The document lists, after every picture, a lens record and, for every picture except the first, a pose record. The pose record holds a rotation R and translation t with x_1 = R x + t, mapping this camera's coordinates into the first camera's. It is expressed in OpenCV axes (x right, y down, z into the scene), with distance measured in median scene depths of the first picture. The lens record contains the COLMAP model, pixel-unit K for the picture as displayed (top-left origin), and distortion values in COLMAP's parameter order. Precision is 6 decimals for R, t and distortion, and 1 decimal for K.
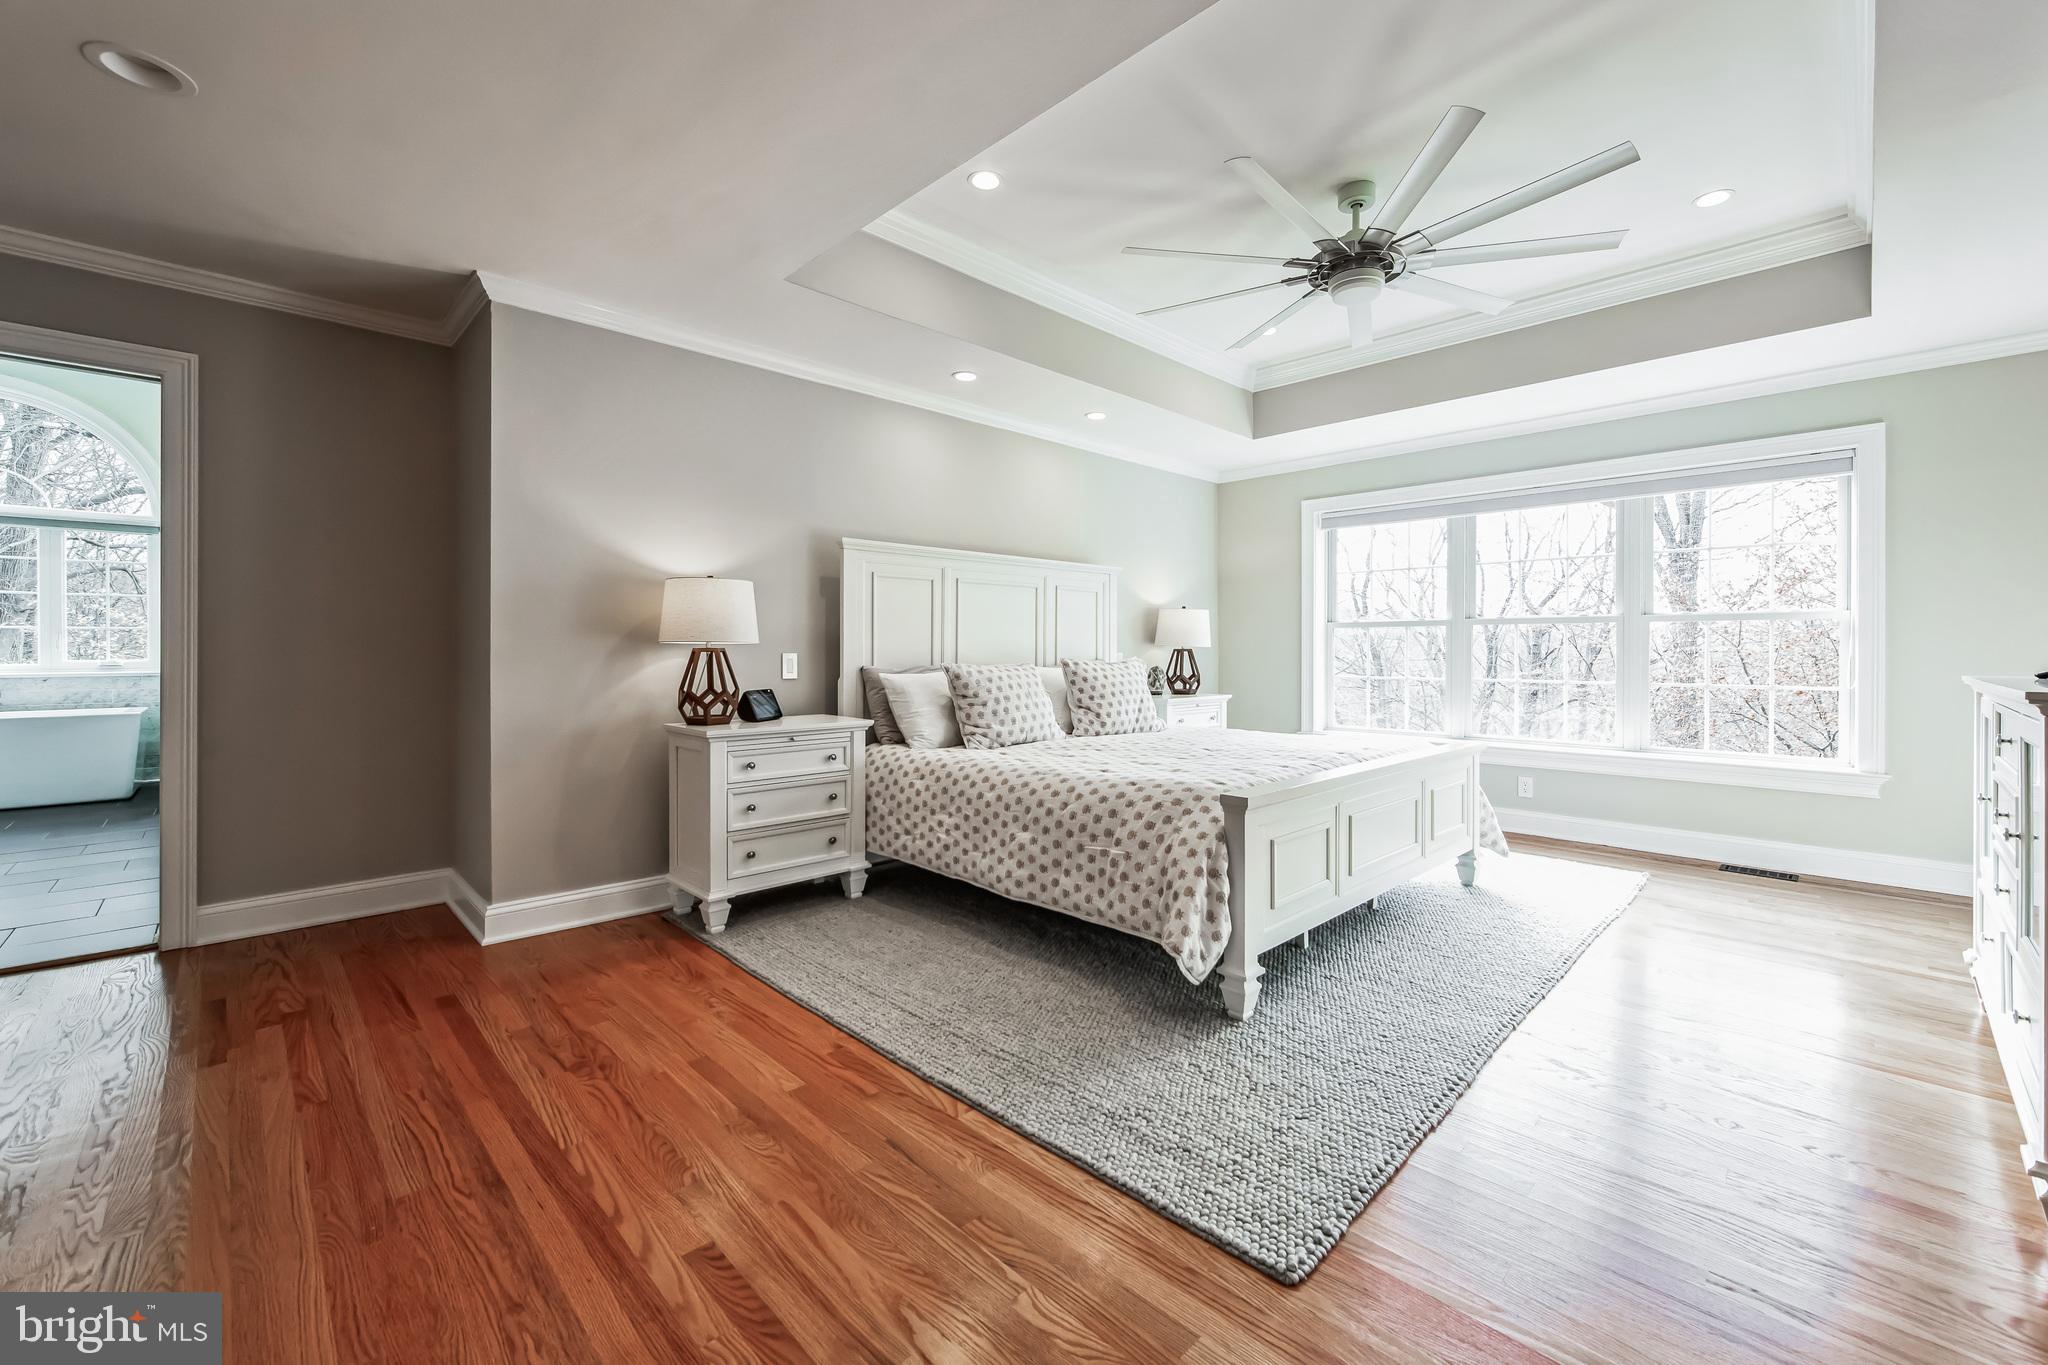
lens RADIAL K [[813.3, 0, 1020.7], [0, 813.3, 655.5], [0, 0, 1]] dist [-0.013863, -0.000058]
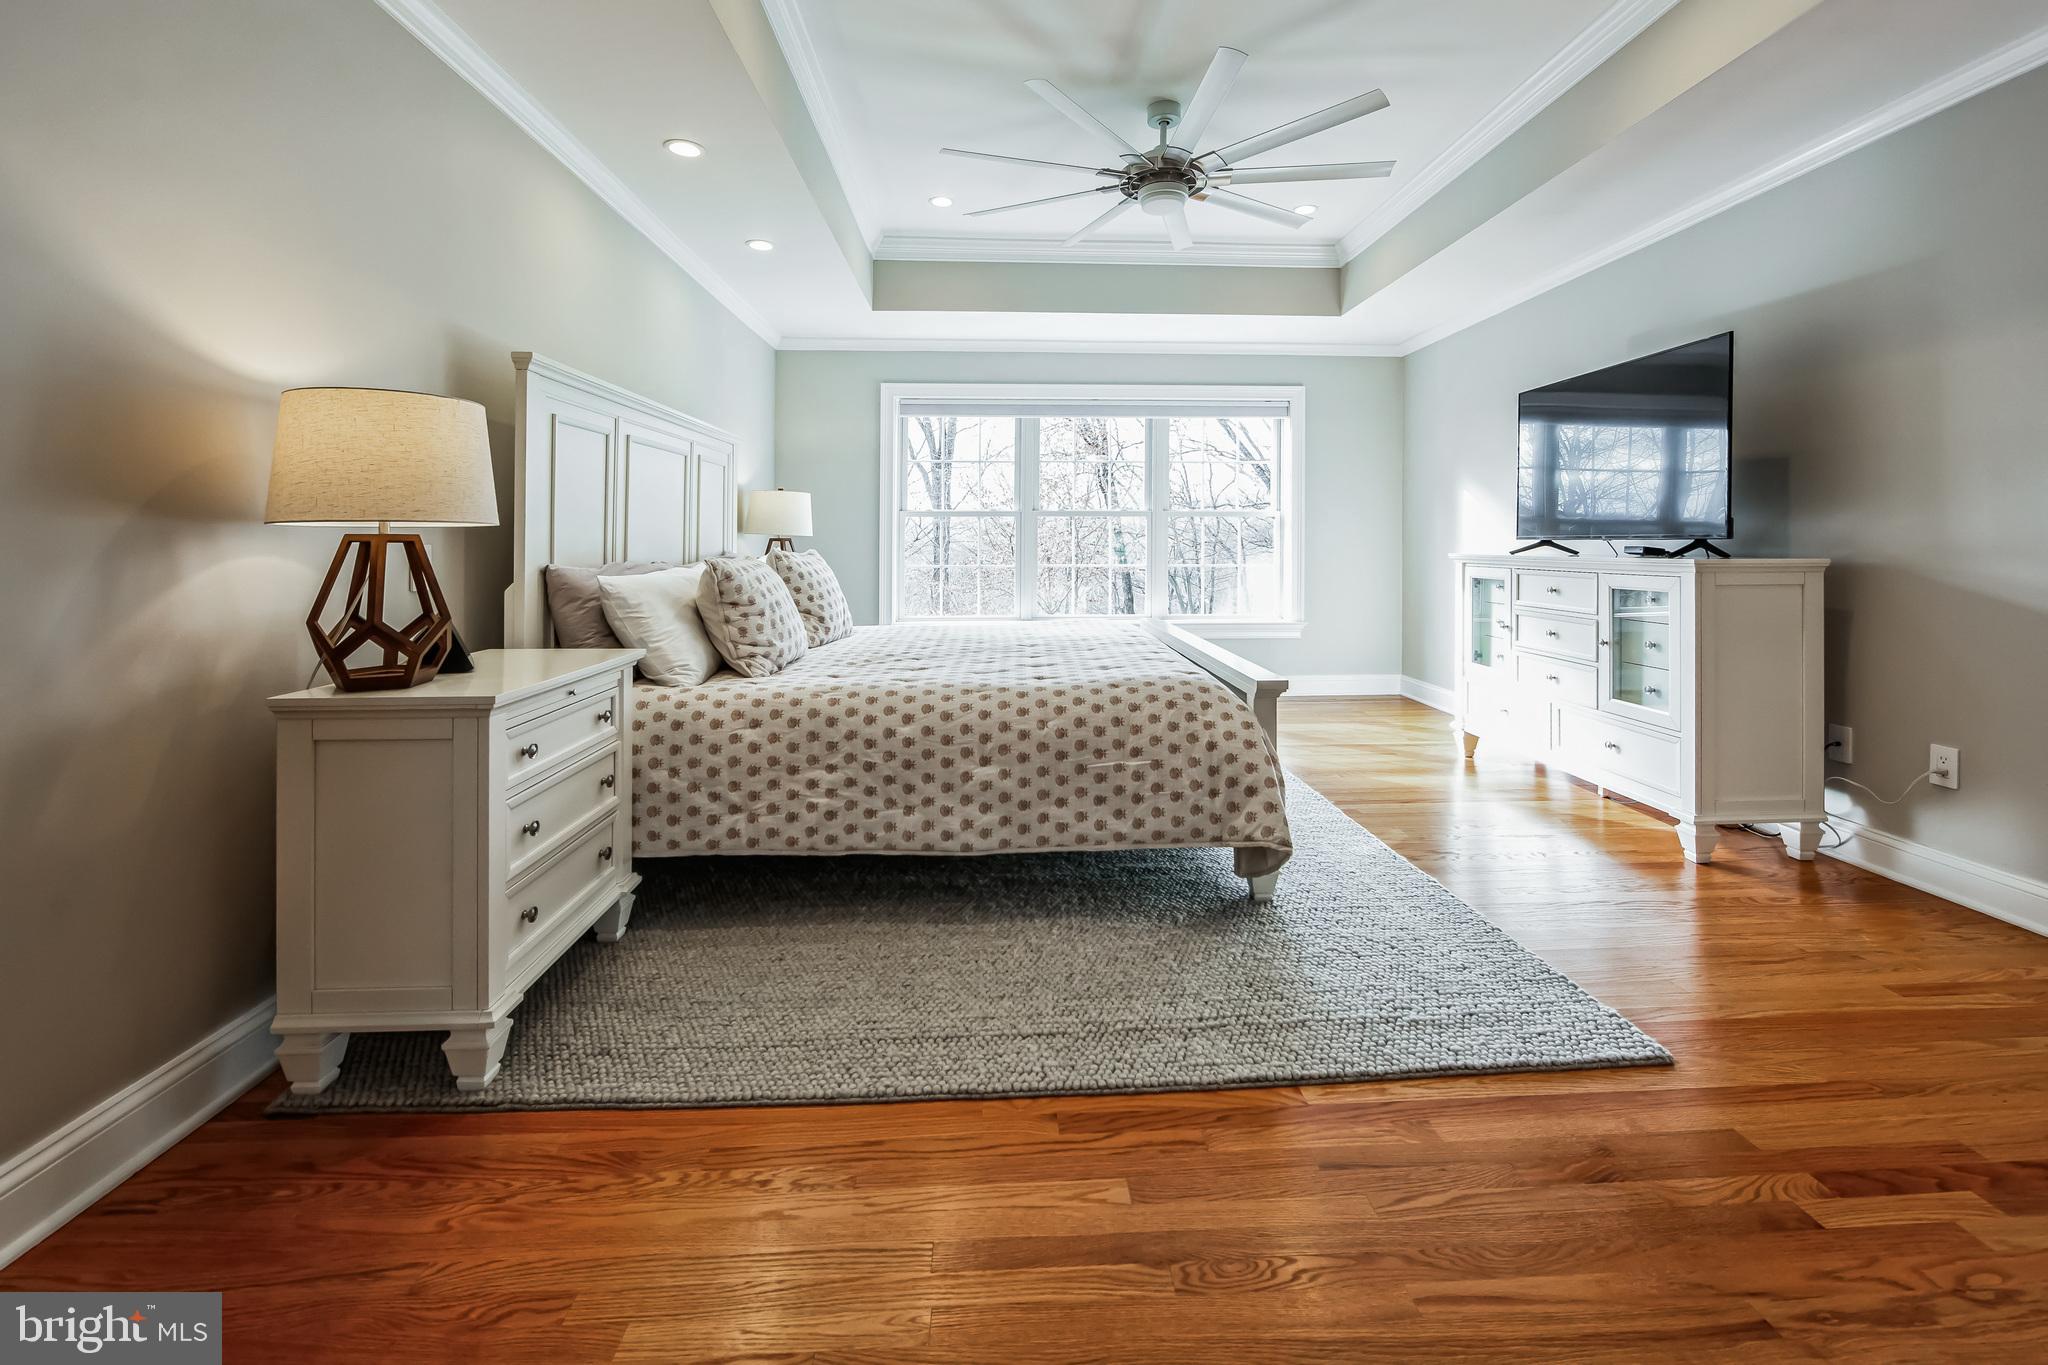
lens RADIAL K [[858.9, 0, 1023.9], [0, 858.9, 546.2], [0, 0, 1]] dist [-0.012453, 0.000016]
pose [[0.670746, -0.006971, 0.741654, -0.528502], [0.007752, 0.999967, 0.002388, 0.000192], [-0.741646, 0.004148, 0.670778, 0.365567]]
